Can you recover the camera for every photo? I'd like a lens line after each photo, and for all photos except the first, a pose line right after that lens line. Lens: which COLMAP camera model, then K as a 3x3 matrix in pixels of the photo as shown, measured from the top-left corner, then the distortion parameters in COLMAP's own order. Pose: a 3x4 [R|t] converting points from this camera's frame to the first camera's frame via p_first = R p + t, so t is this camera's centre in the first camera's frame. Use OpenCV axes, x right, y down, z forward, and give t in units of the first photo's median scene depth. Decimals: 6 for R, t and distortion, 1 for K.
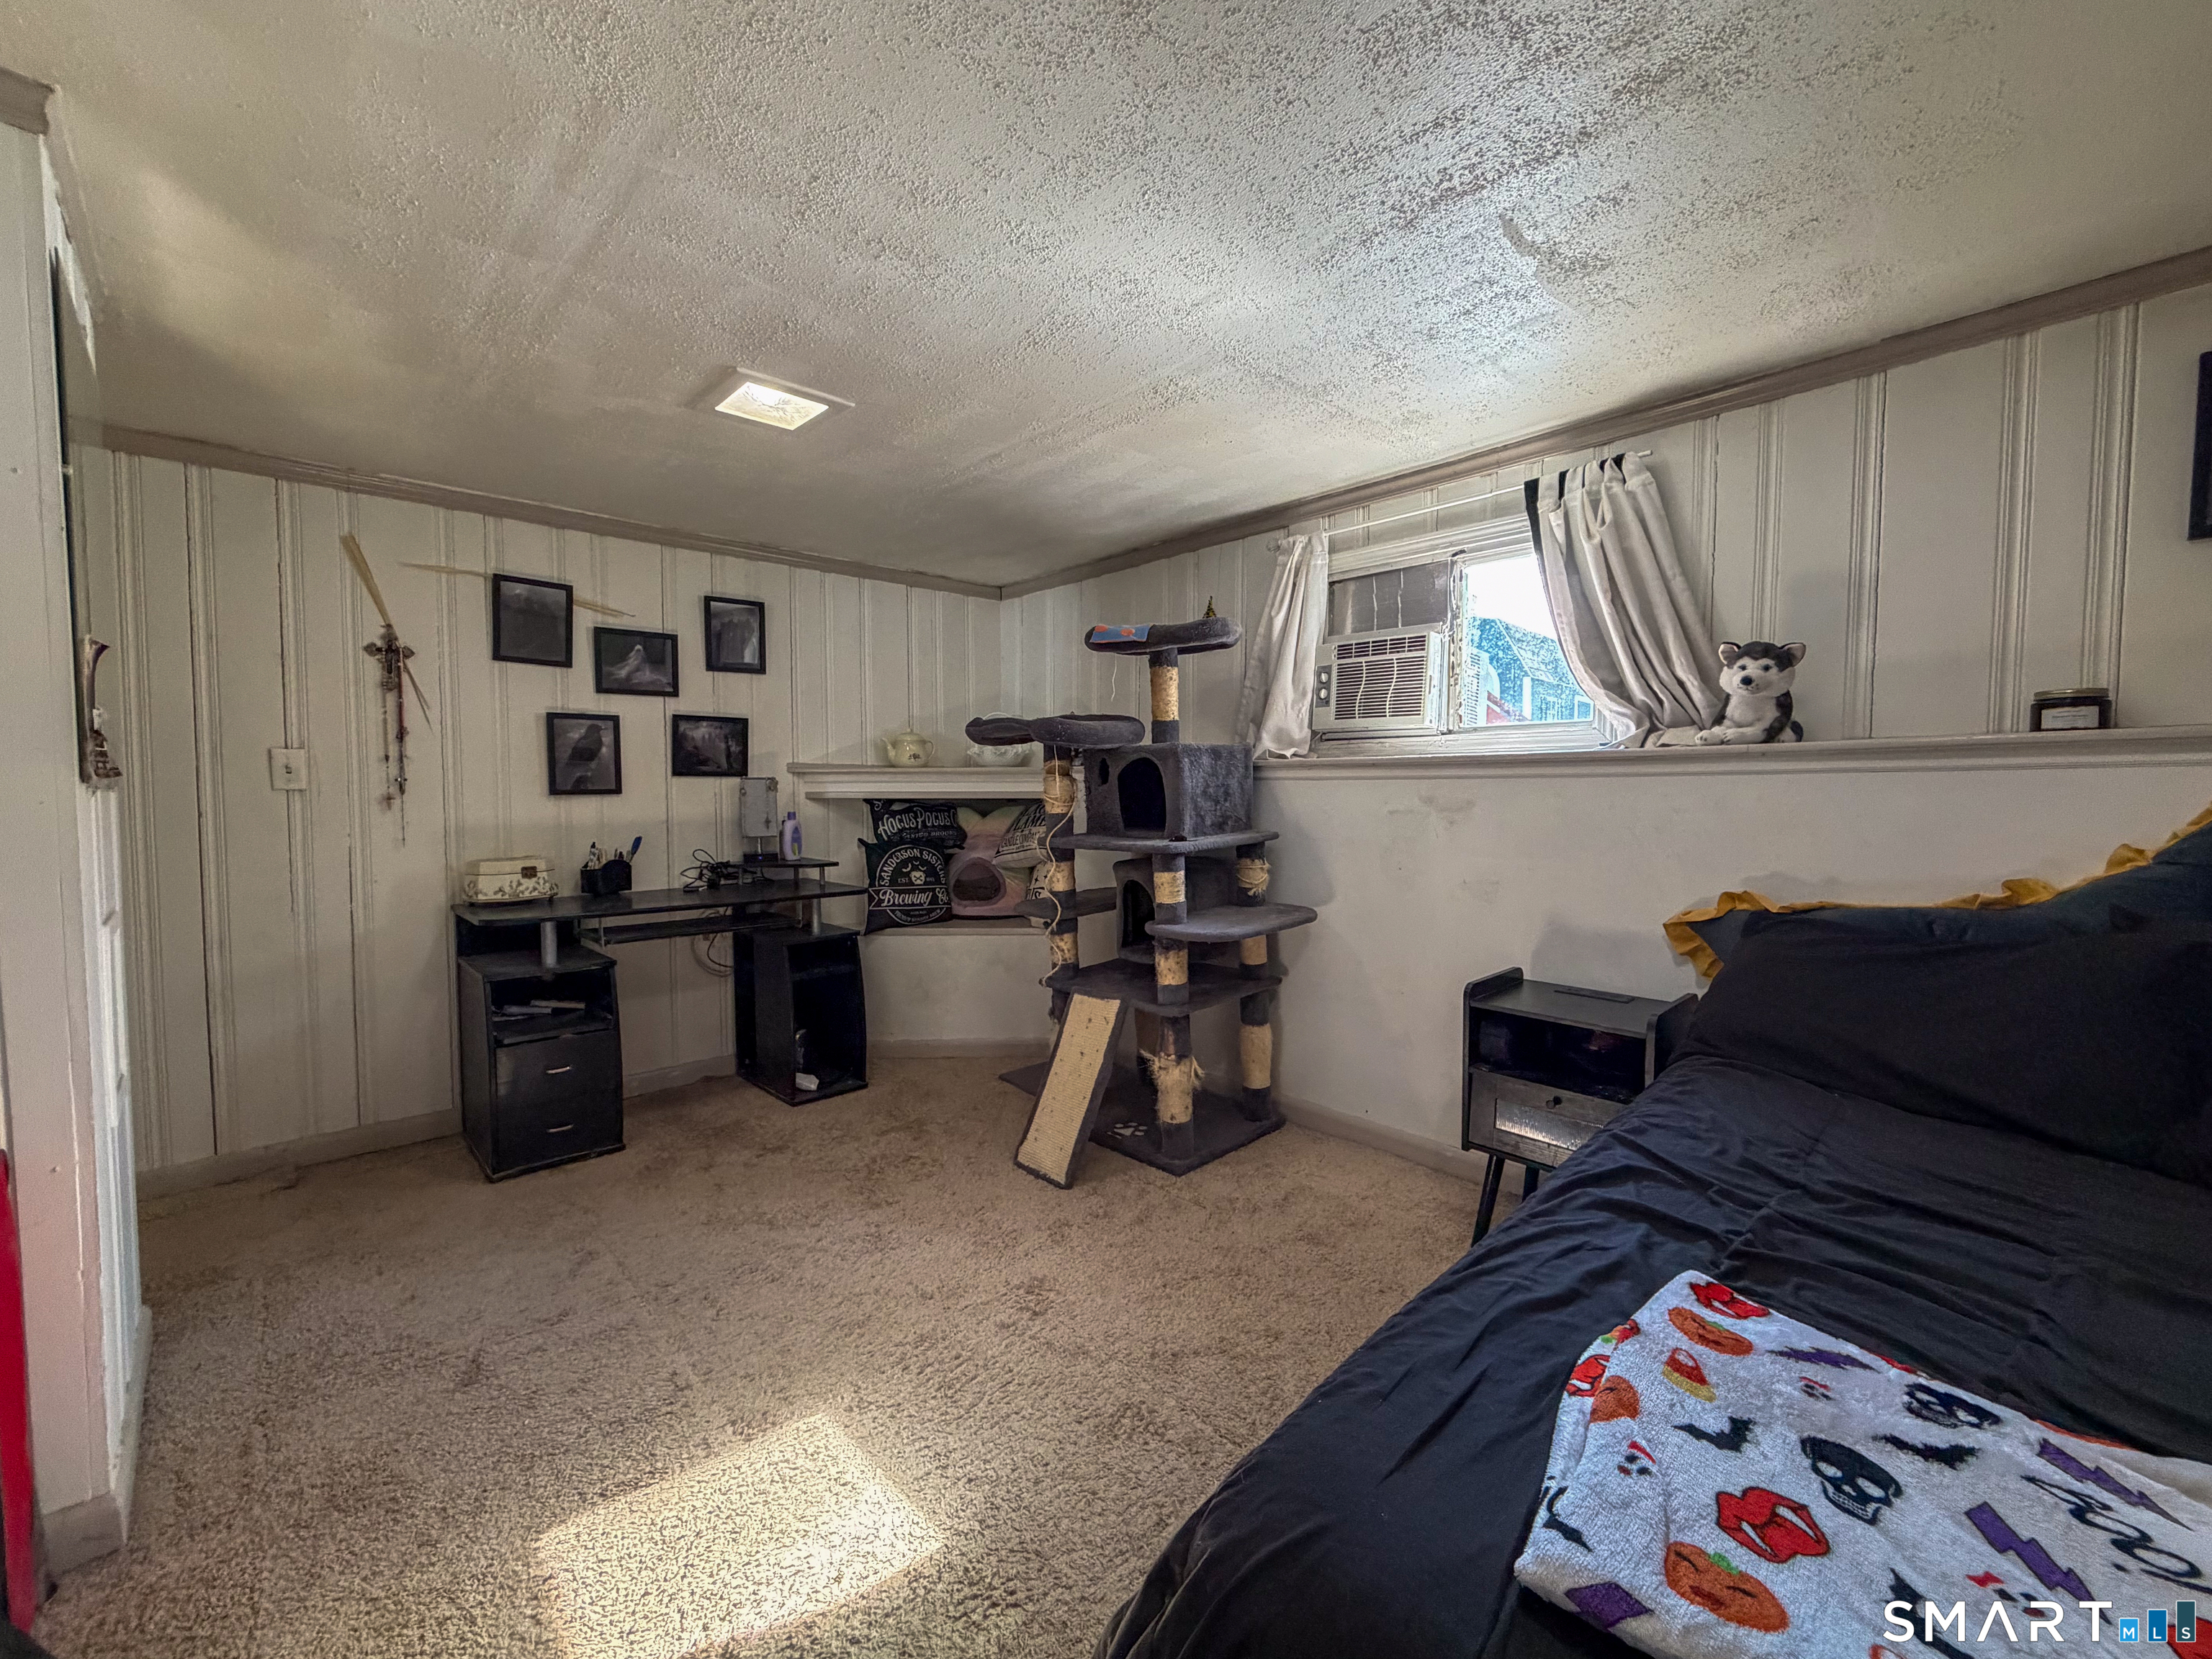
lens RADIAL K [[901.0, 0, 1096.7], [0, 901.0, 830.7], [0, 0, 1]] dist [-0.000347, 0.000321]
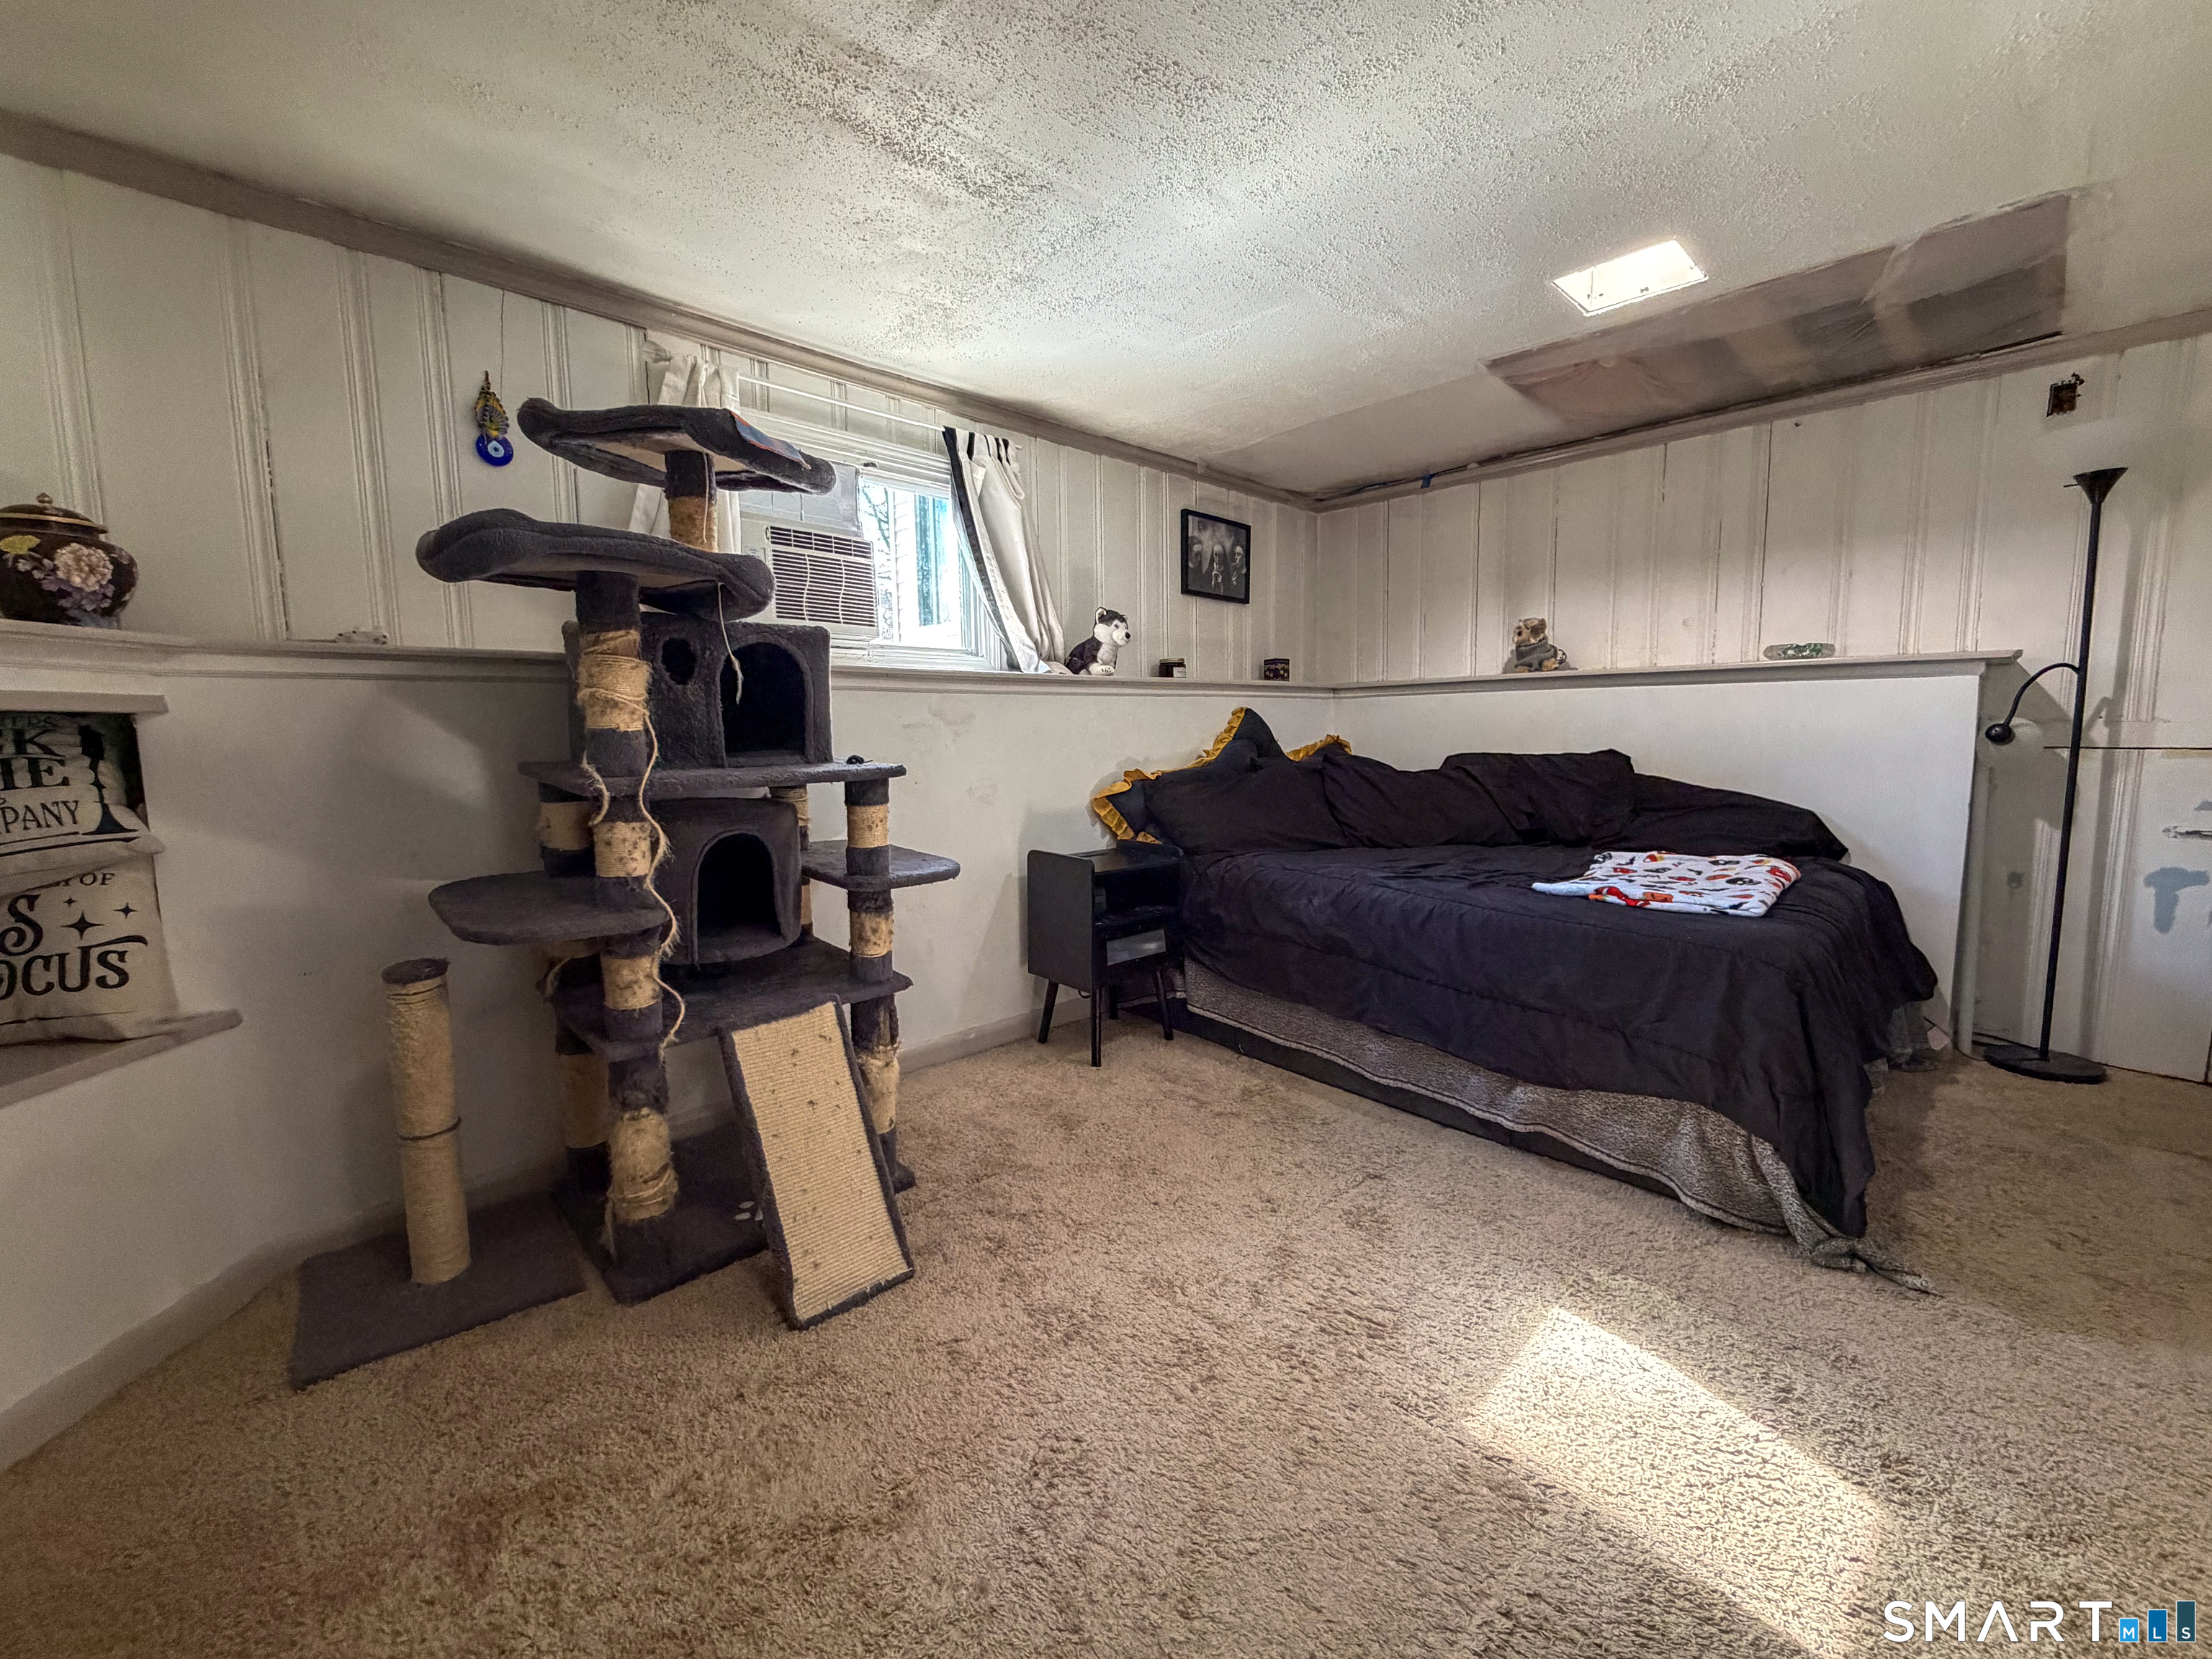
lens RADIAL K [[901.0, 0, 1096.7], [0, 901.0, 830.7], [0, 0, 1]] dist [-0.000347, 0.000321]
pose [[-0.025043, -0.108190, 0.993815, -0.687039], [0.059044, 0.992231, 0.109505, -0.002720], [-0.997941, 0.061422, -0.018461, 0.861624]]
